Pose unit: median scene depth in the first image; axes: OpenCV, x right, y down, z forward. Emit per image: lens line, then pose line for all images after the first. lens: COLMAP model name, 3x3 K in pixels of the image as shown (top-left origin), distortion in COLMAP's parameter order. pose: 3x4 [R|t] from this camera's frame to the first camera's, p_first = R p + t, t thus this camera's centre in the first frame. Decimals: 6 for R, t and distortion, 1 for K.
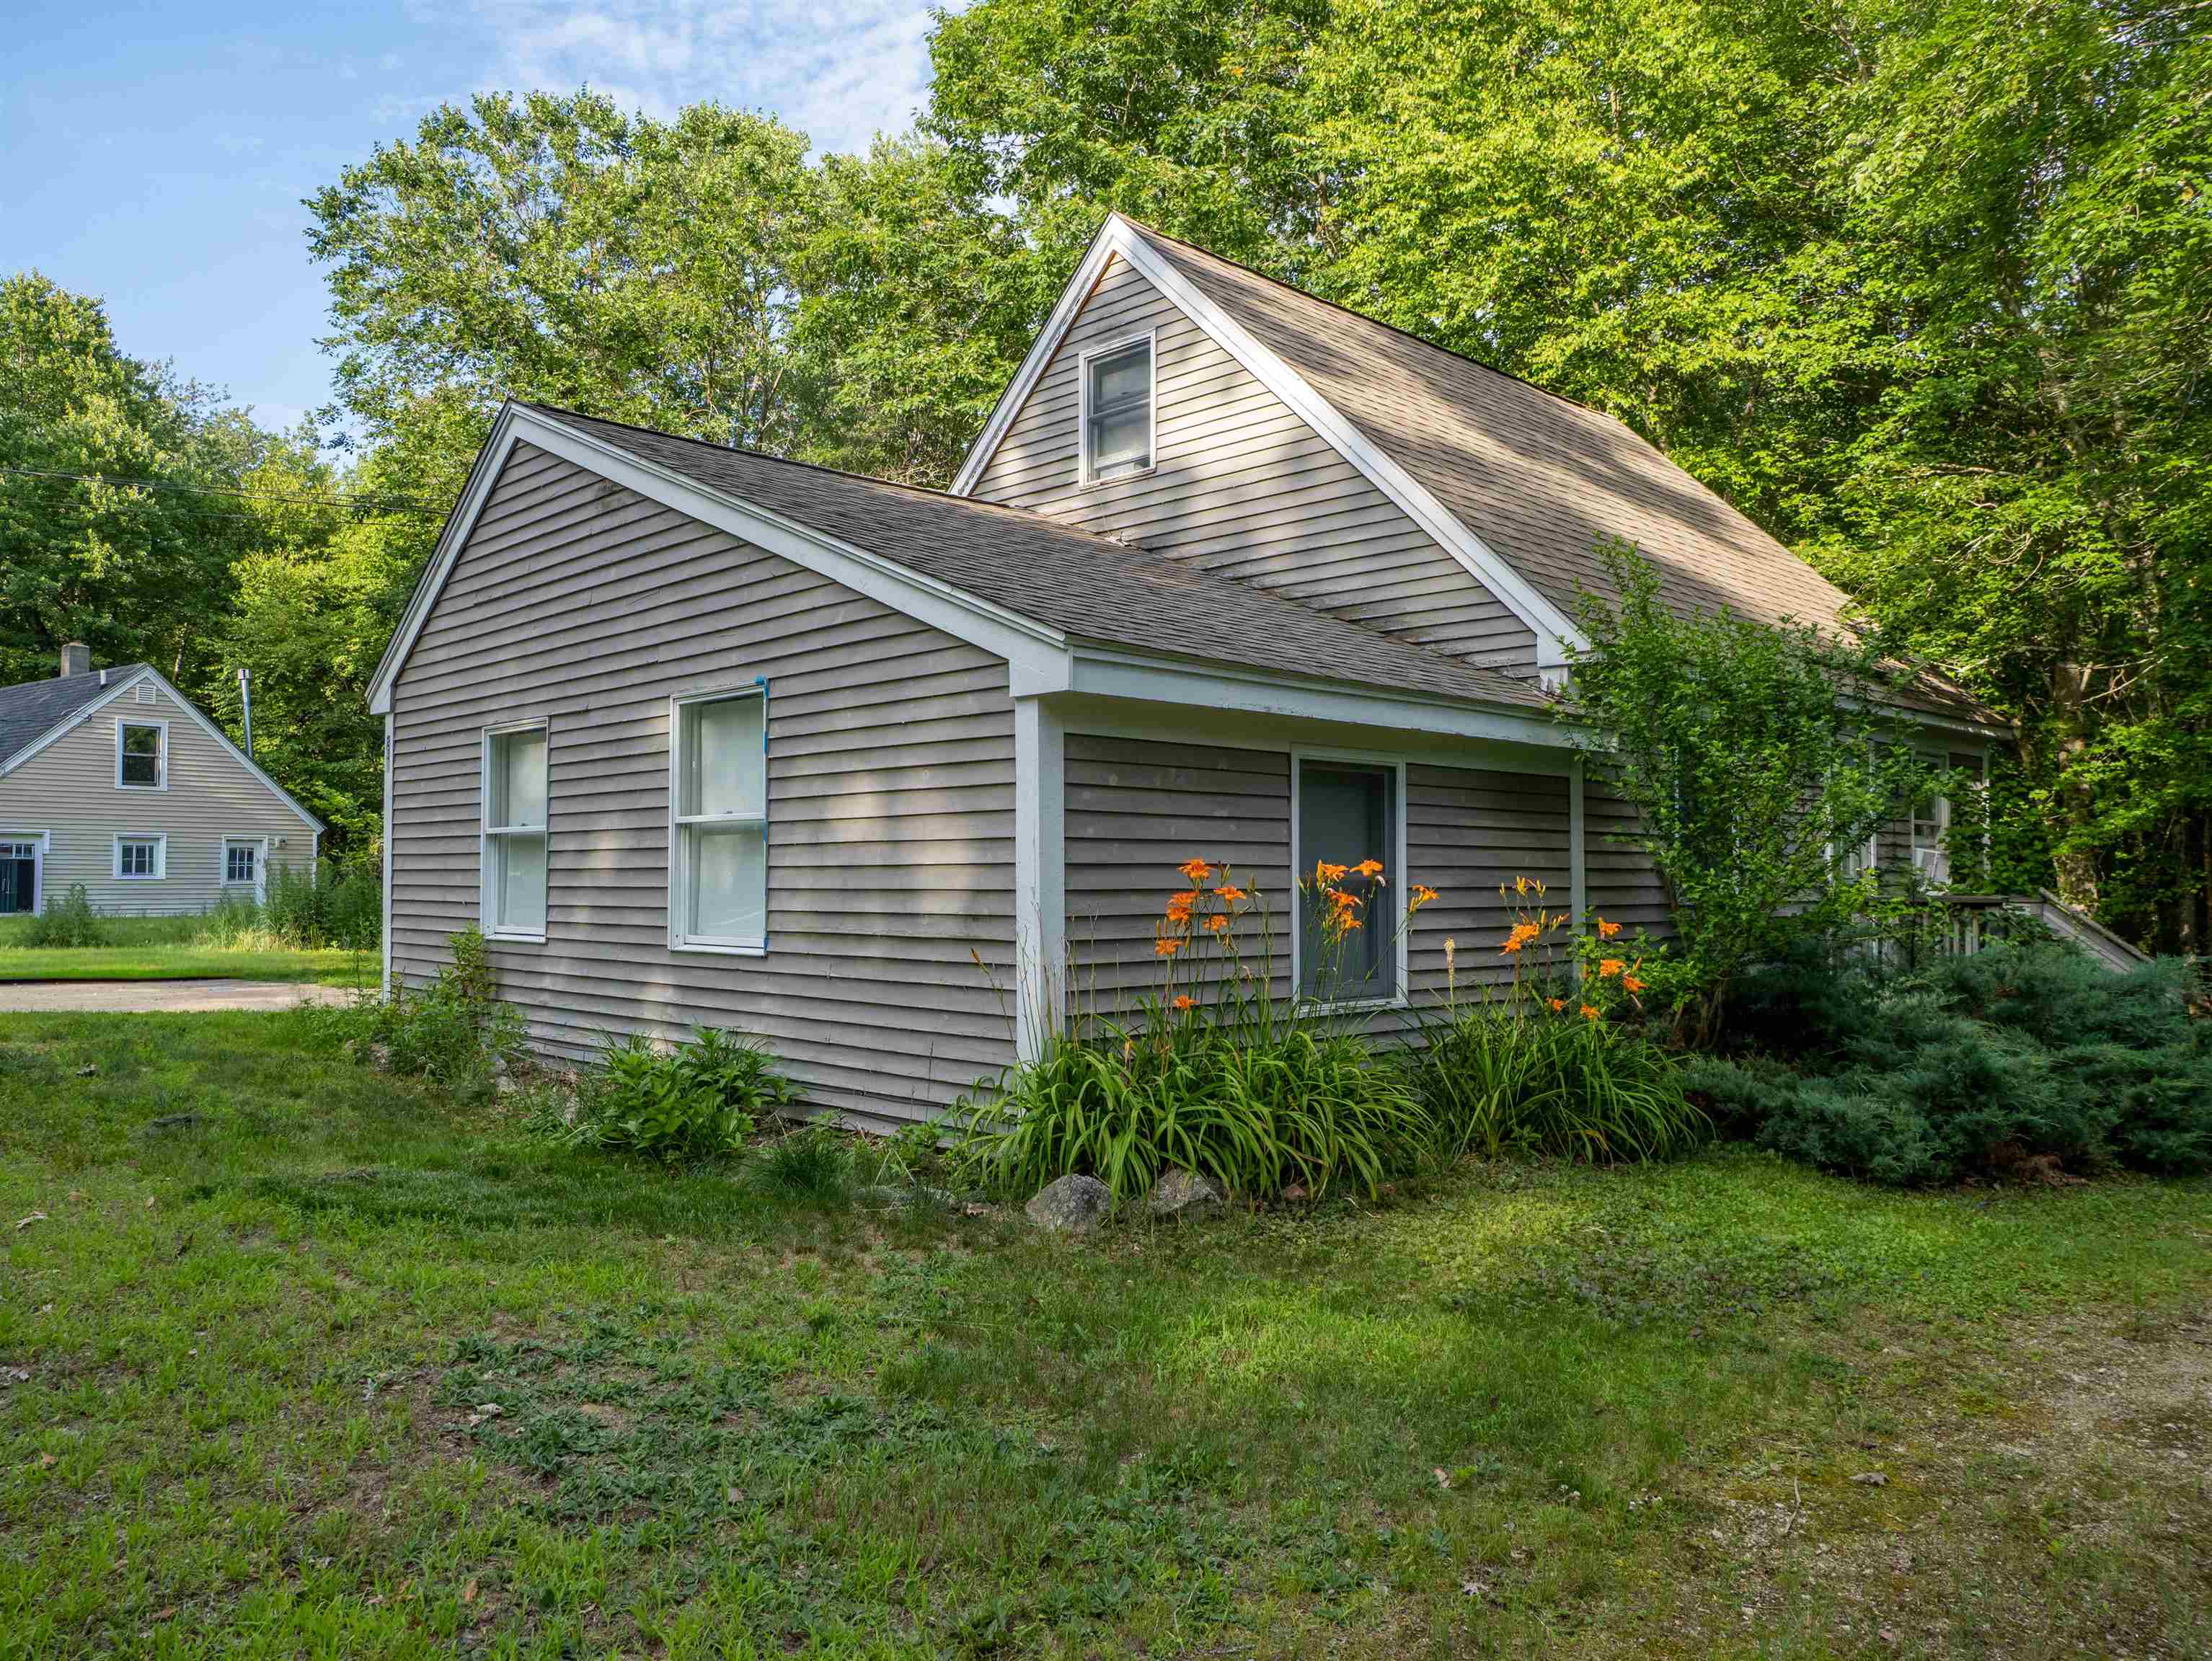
lens RADIAL K [[1572.5, 0, 1071.9], [0, 1572.5, 820.9], [0, 0, 1]] dist [-0.028916, -0.005462]
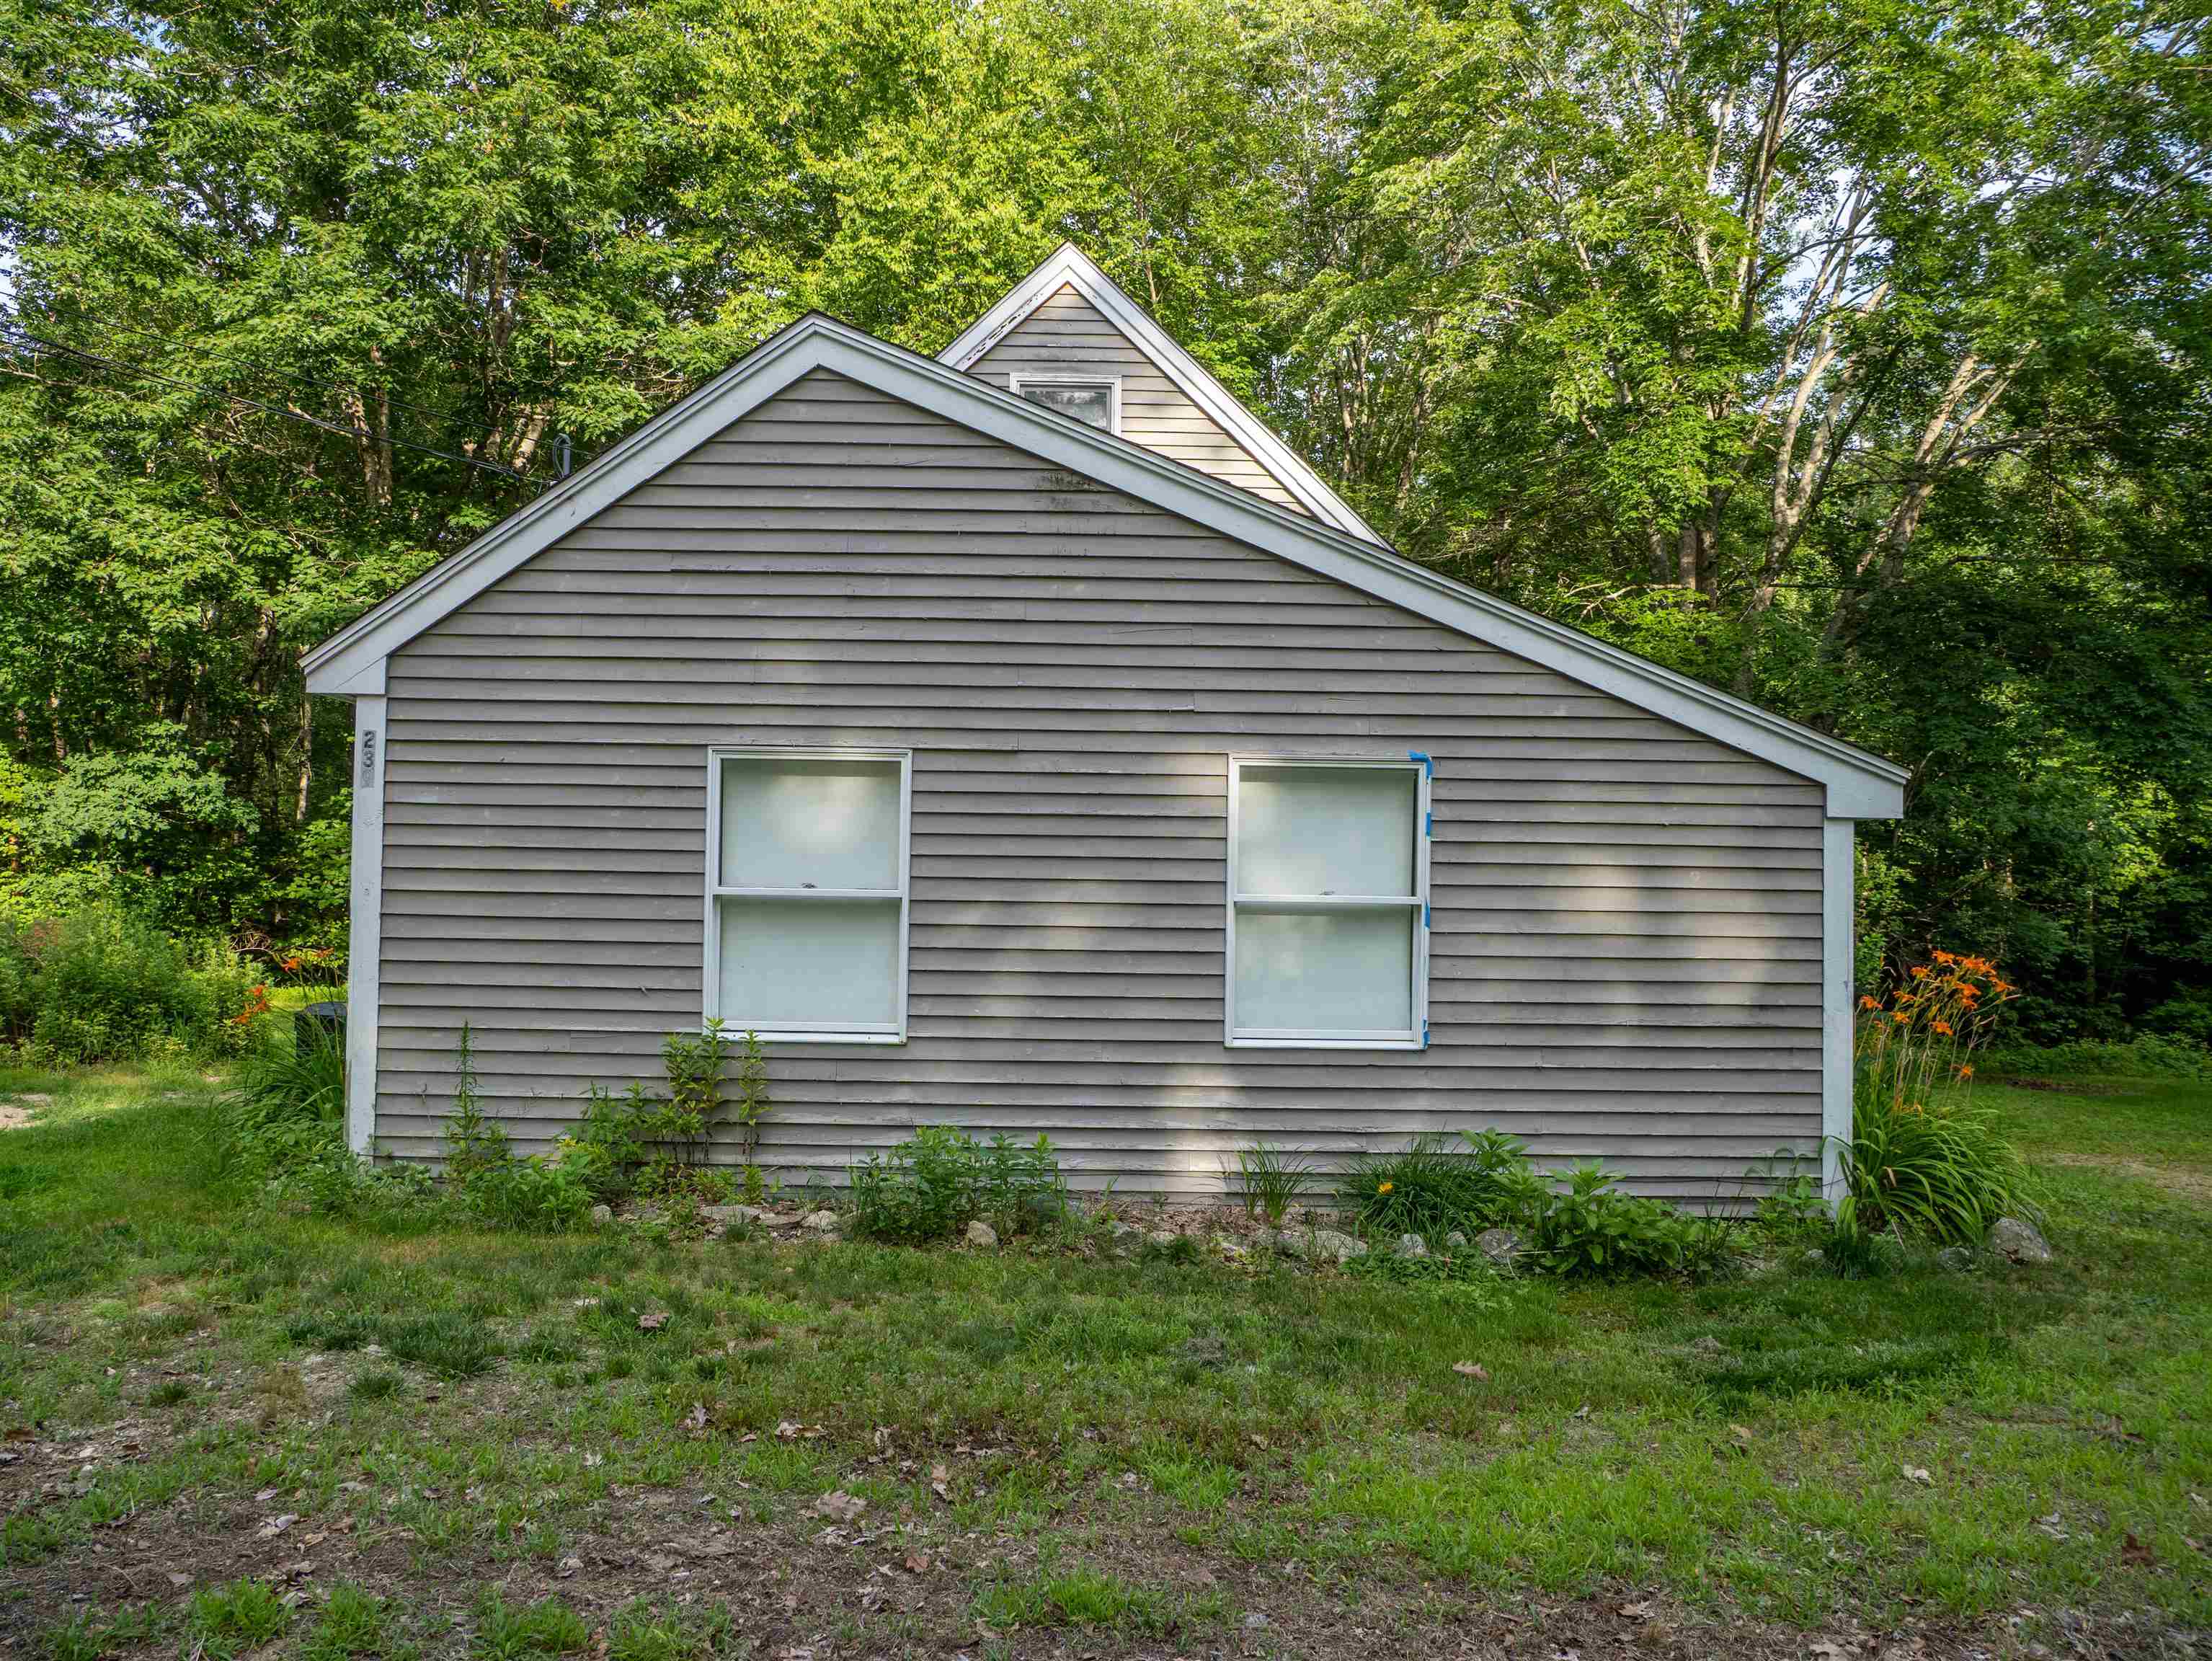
lens RADIAL K [[1572.8, 0, 1071.9], [0, 1572.8, 820.9], [0, 0, 1]] dist [-0.028916, -0.005462]
pose [[0.691245, 0.039786, 0.721525, -1.014800], [-0.043285, 0.998970, -0.013617, -0.029275], [-0.721323, -0.021819, 0.692255, 0.493419]]
